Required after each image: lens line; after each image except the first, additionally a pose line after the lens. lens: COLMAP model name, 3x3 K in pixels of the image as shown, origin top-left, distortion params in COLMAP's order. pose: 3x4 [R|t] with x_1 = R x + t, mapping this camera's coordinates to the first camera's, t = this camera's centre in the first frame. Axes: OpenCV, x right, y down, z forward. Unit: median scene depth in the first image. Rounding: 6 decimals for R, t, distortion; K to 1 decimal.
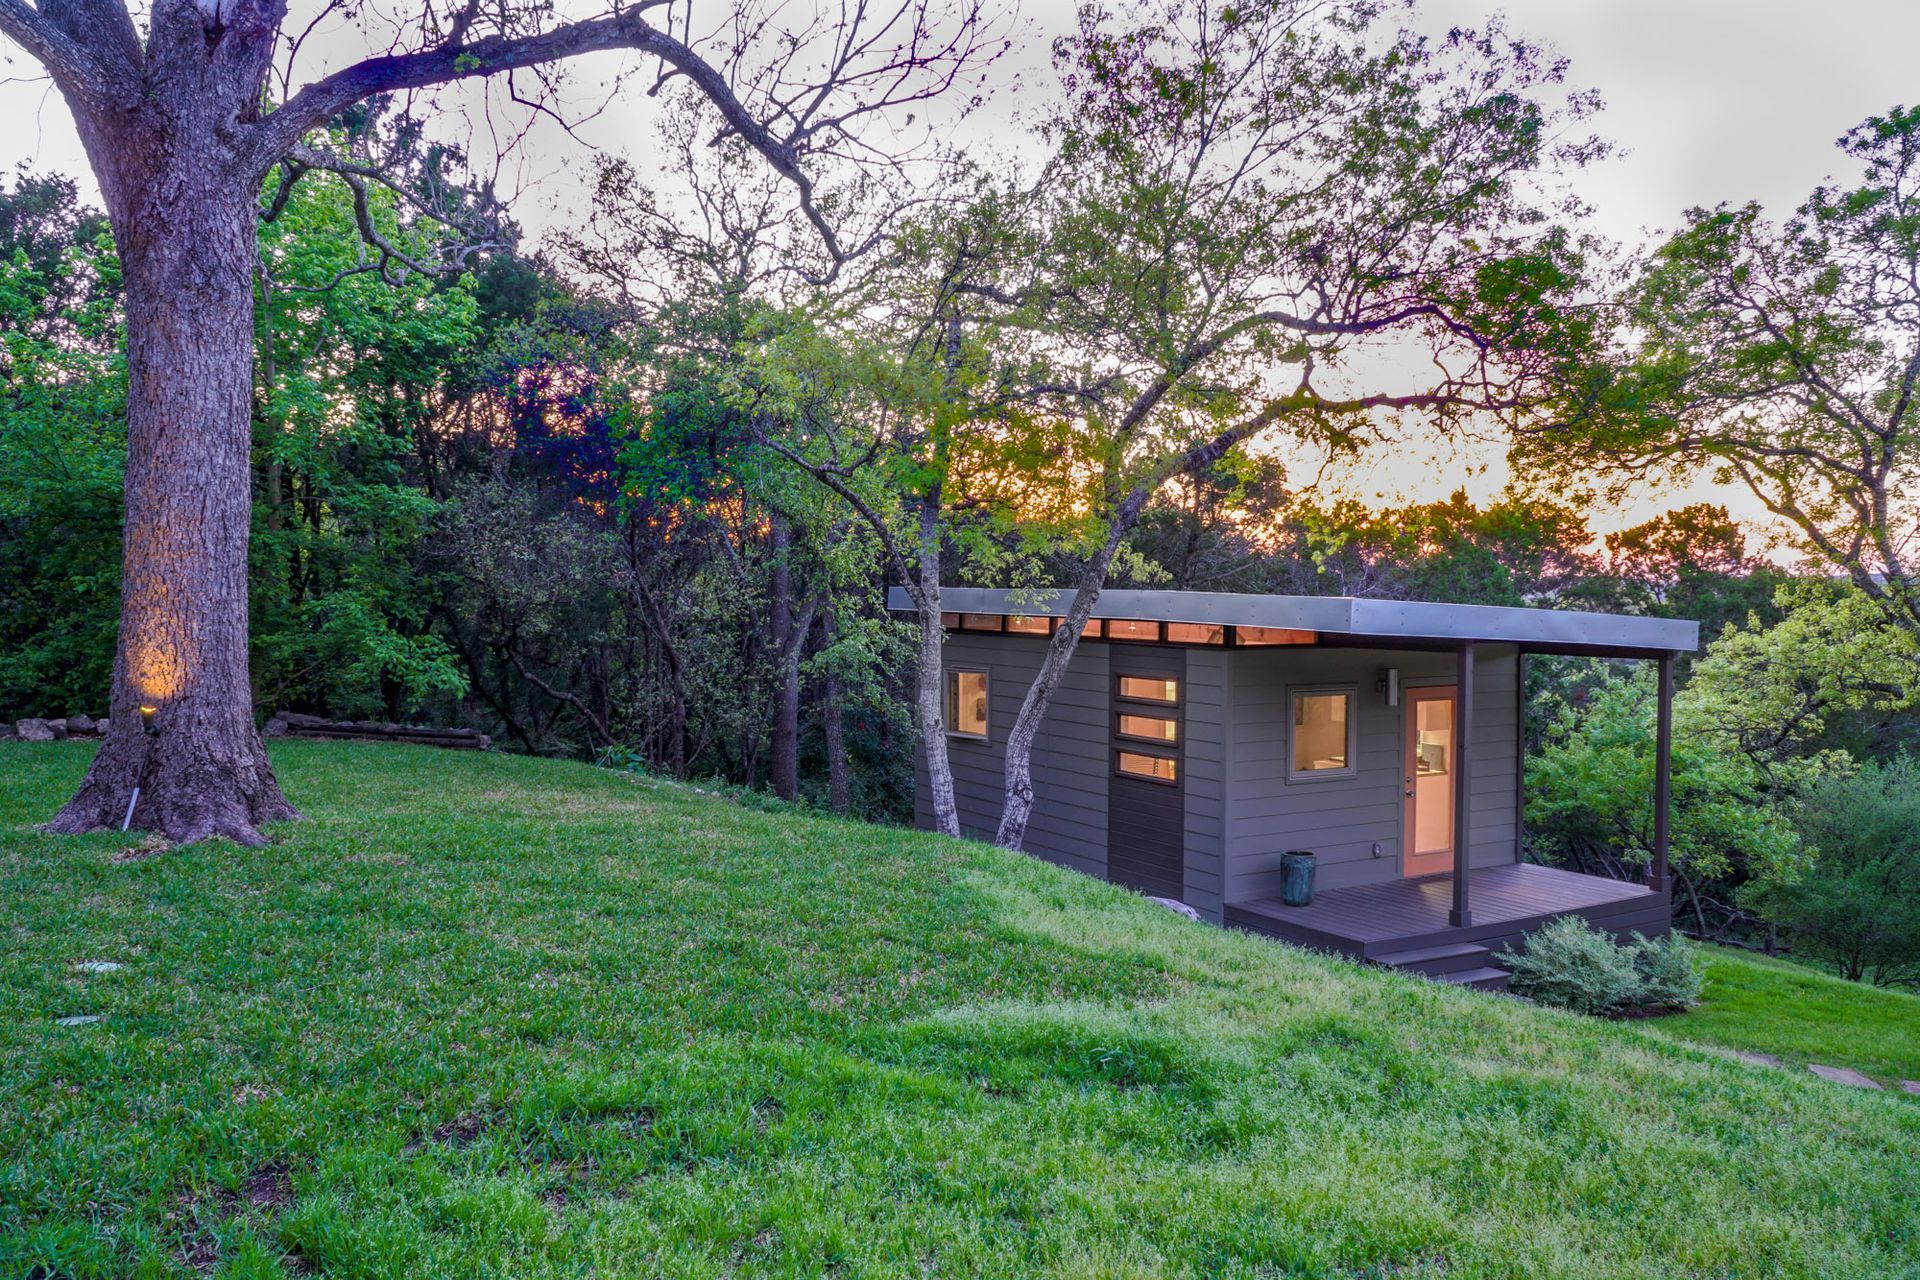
lens RADIAL K [[1522.1, 0, 956.3], [0, 1522.1, 615.4], [0, 0, 1]] dist [-0.001637, 0.001215]
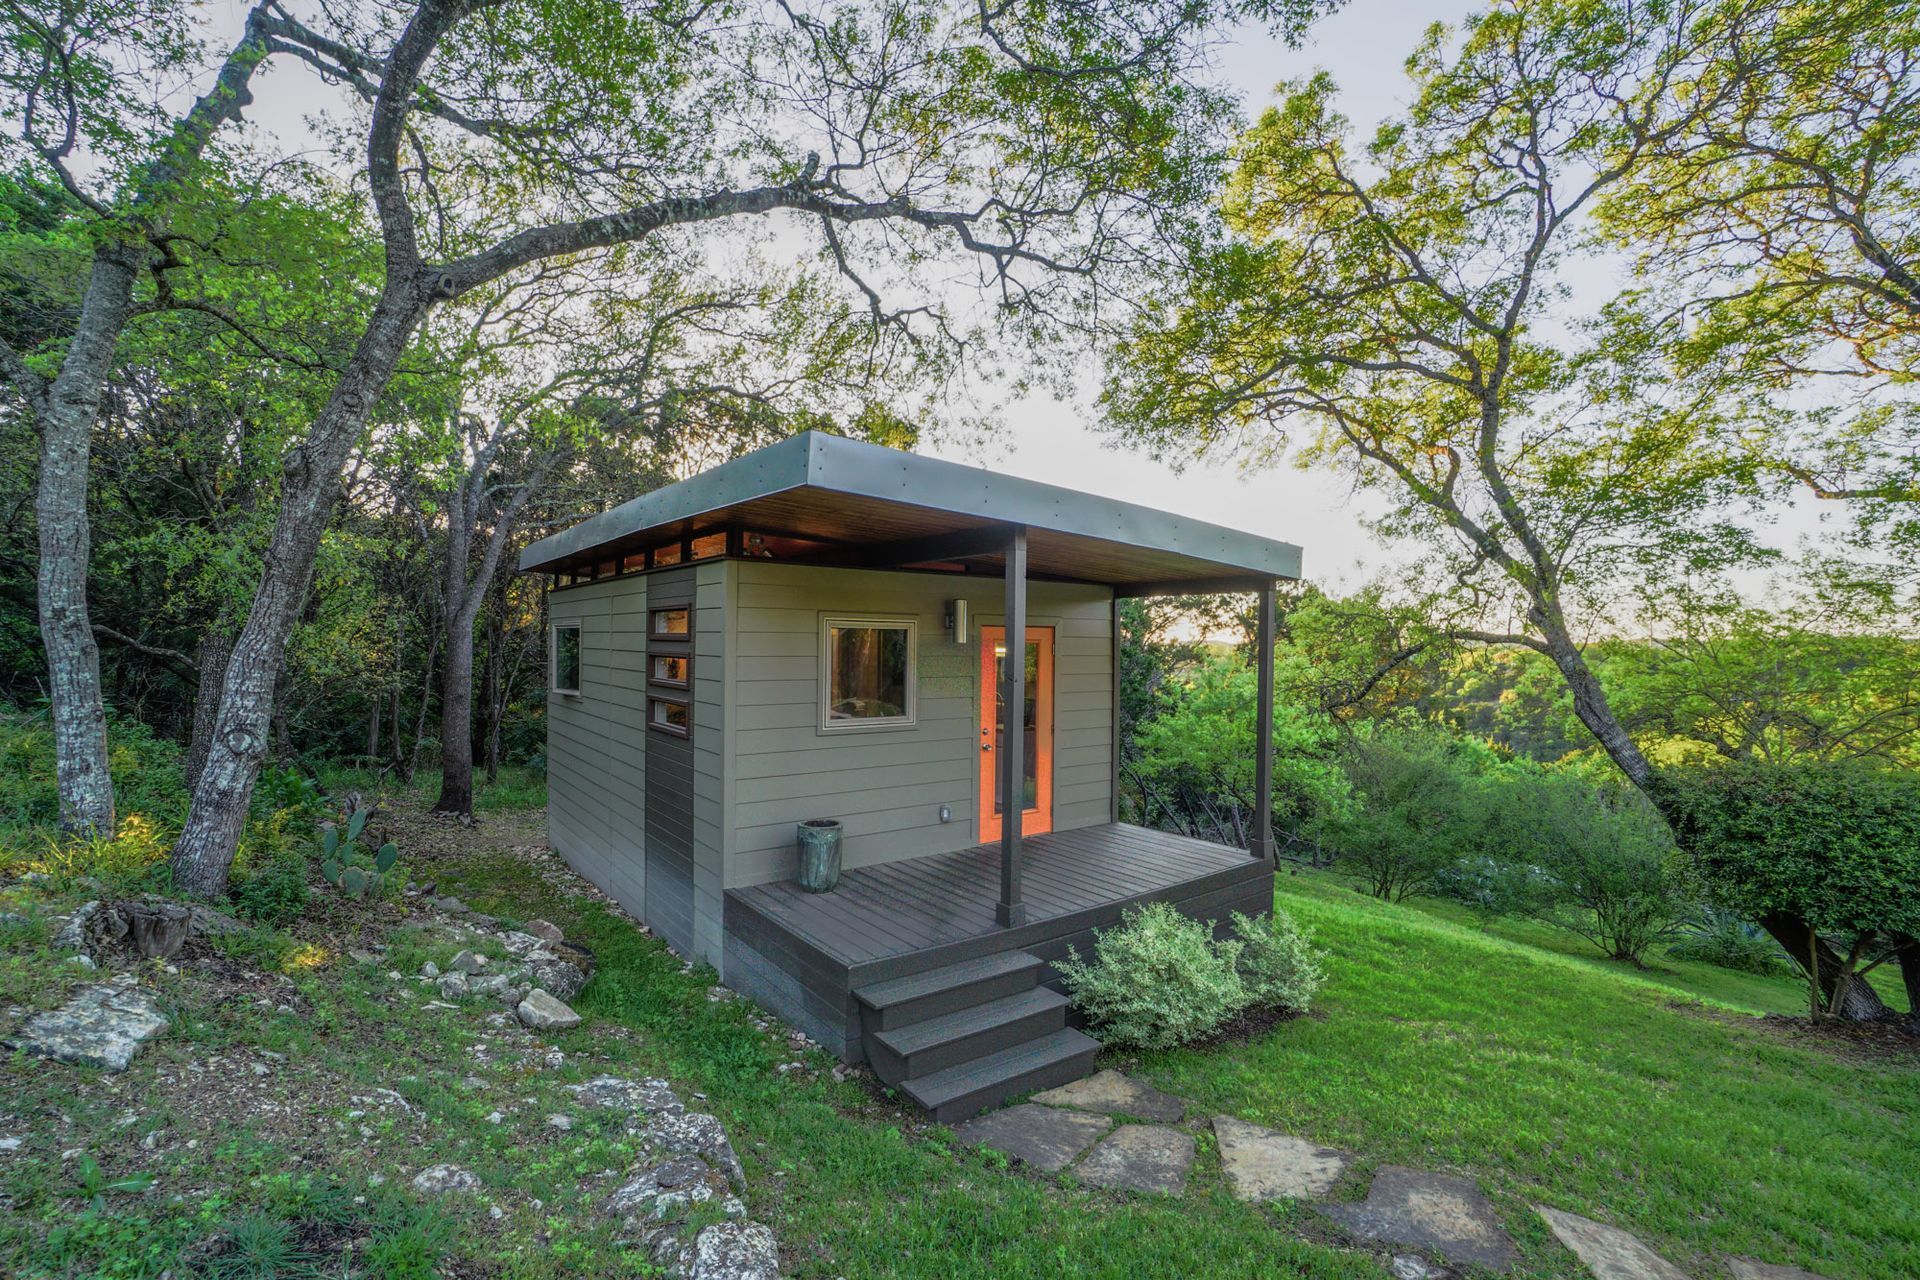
lens RADIAL K [[844.1, 0, 944.9], [0, 844.1, 637.2], [0, 0, 1]] dist [-0.062541, 0.022579]
pose [[0.994742, 0.007665, 0.102126, 0.248507], [-0.004892, 0.999613, -0.027371, 0.074510], [-0.102297, 0.026727, 0.994395, 0.578419]]
